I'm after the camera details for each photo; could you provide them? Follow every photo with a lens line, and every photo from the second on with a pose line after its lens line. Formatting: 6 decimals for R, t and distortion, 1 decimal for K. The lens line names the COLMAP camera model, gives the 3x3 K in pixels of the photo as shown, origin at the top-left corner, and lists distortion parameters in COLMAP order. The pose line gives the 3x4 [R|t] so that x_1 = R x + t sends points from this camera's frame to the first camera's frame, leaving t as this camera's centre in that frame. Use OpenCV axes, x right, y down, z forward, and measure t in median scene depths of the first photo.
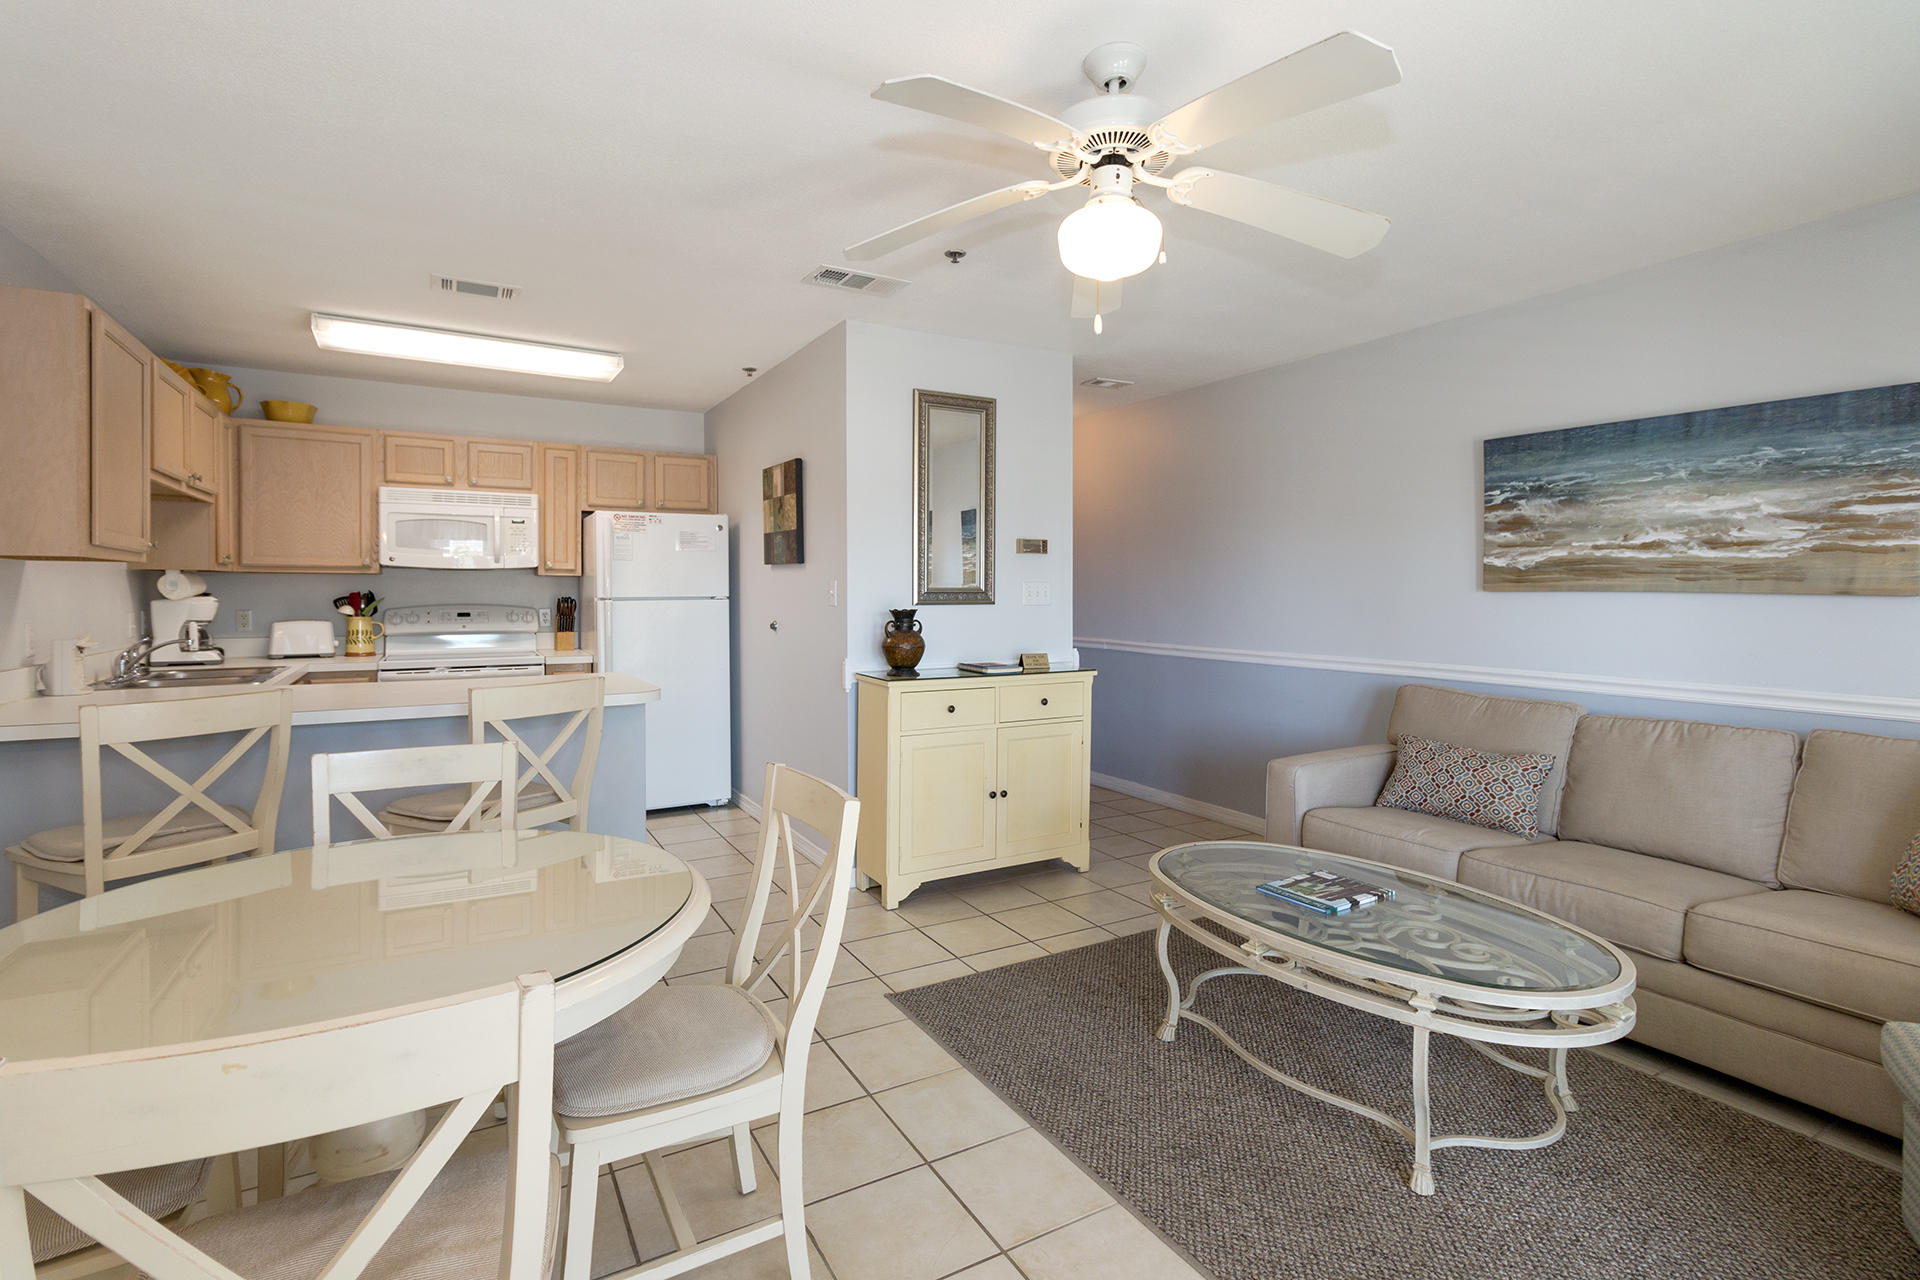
lens RADIAL K [[916.6, 0, 936.7], [0, 916.6, 602.4], [0, 0, 1]] dist [-0.000607, 0.001350]
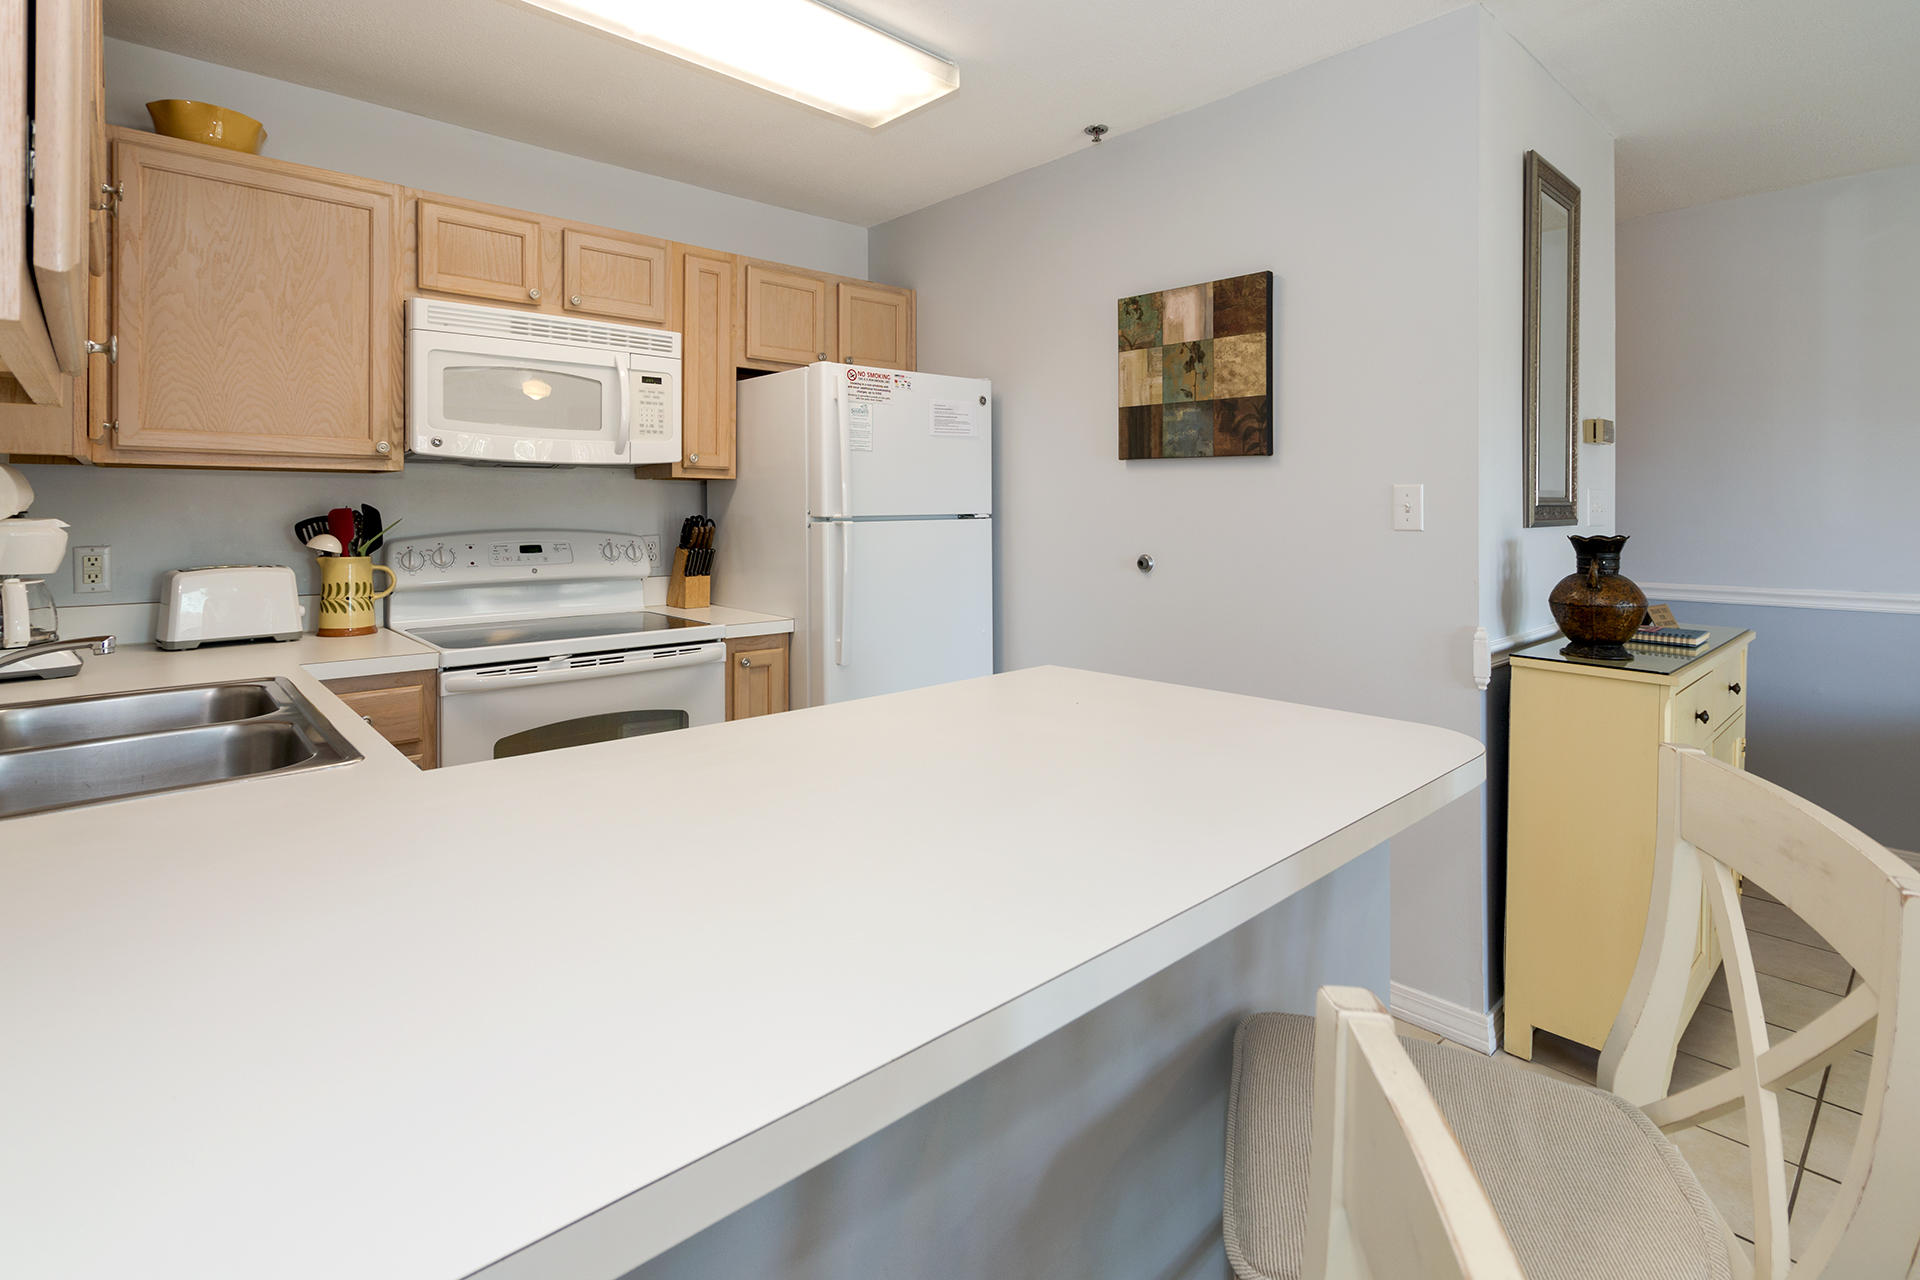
lens RADIAL K [[916.6, 0, 888.7], [0, 916.6, 509.6], [0, 0, 1]] dist [-0.000607, 0.001350]
pose [[0.975516, -0.002448, 0.219913, -0.517367], [0.004203, 0.999963, -0.007516, -0.005988], [-0.219887, 0.008256, 0.975490, 0.506554]]
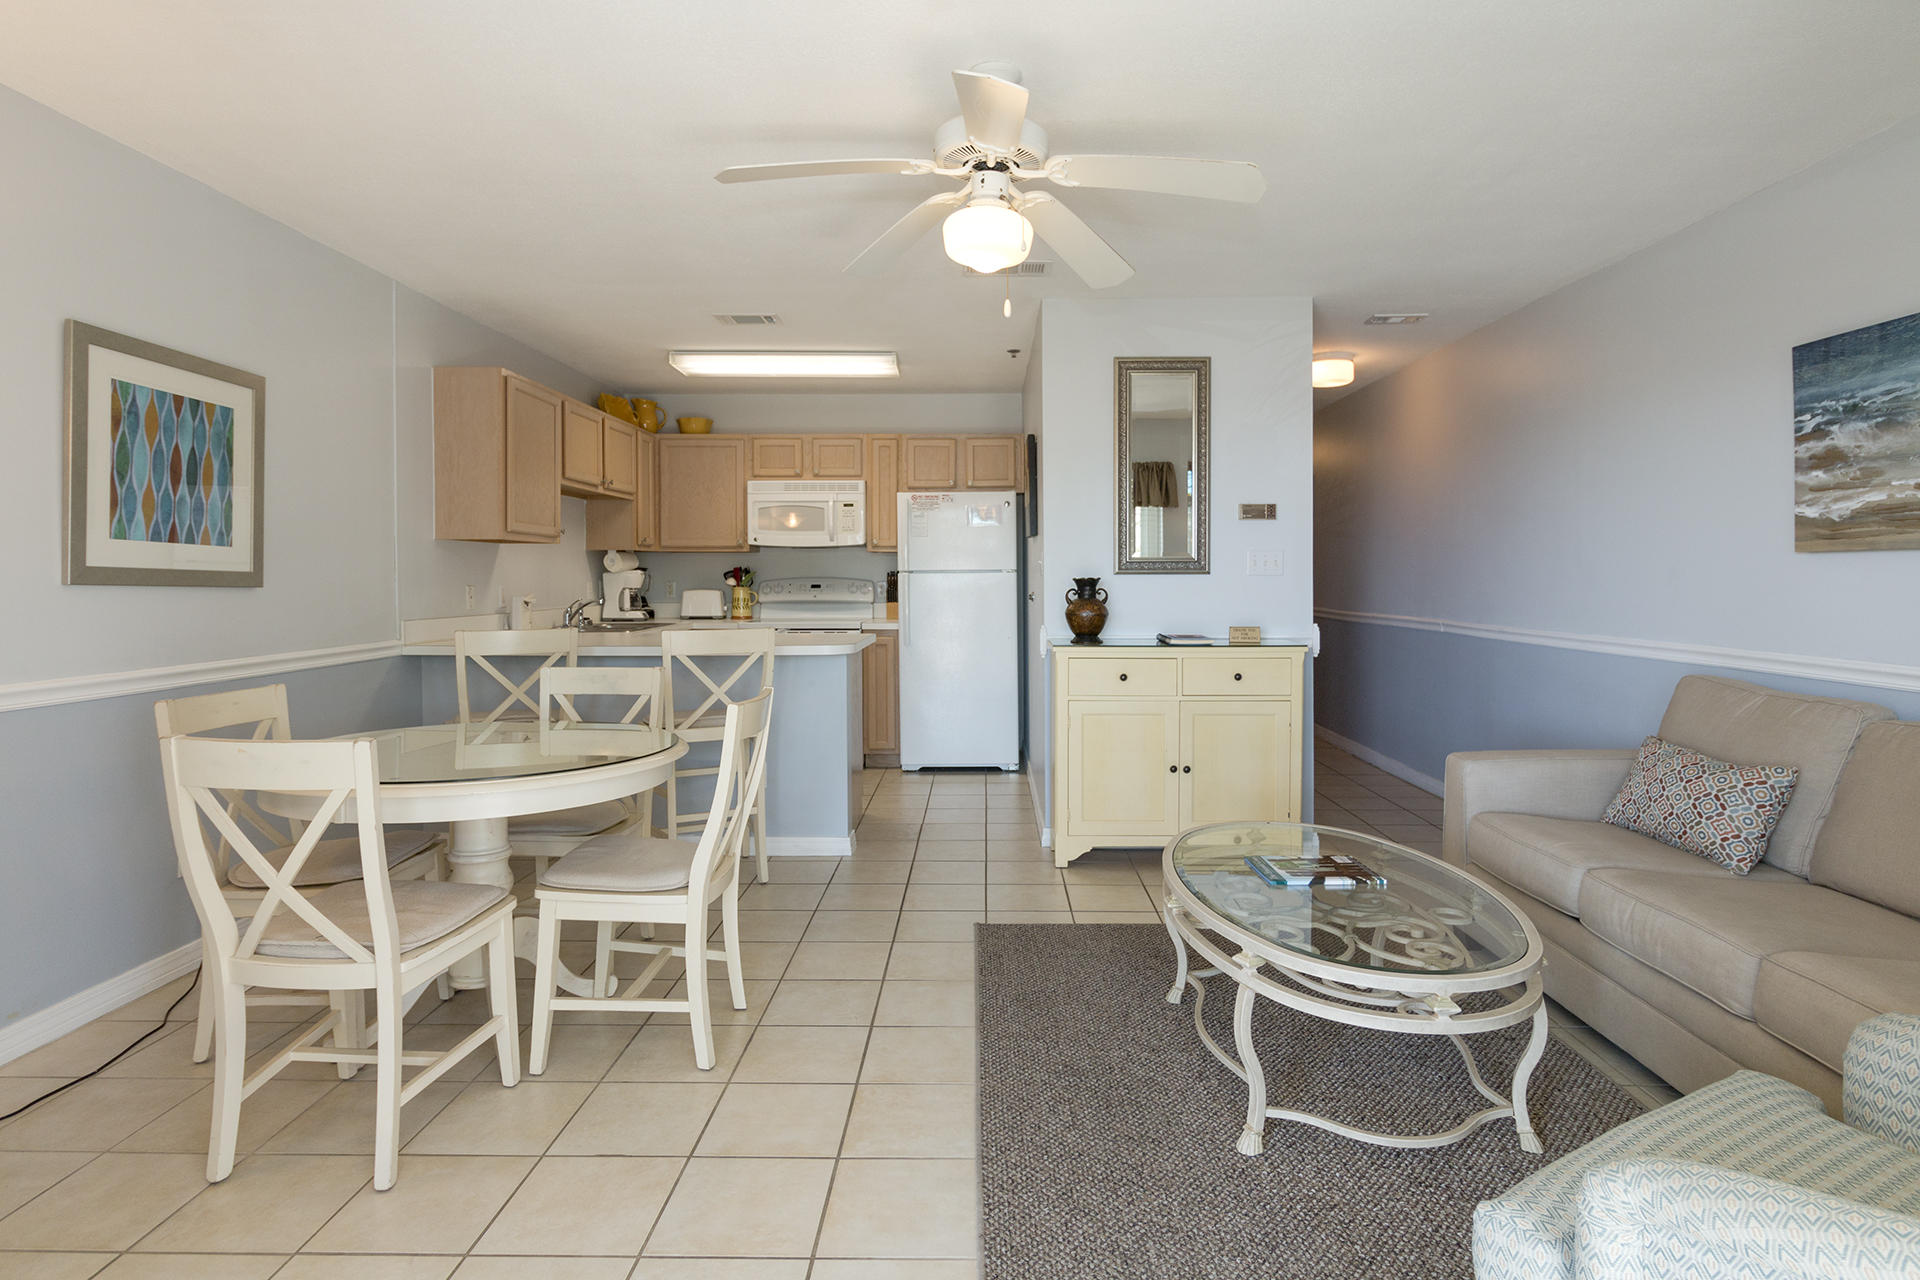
lens RADIAL K [[1042.2, 0, 962.5], [0, 1042.2, 599.0], [0, 0, 1]] dist [-0.002921, -0.000701]
pose [[0.856935, 0.009680, -0.515334, 0.400919], [-0.004697, 0.999929, 0.010972, 0.017180], [0.515404, -0.006982, 0.856919, -0.054926]]
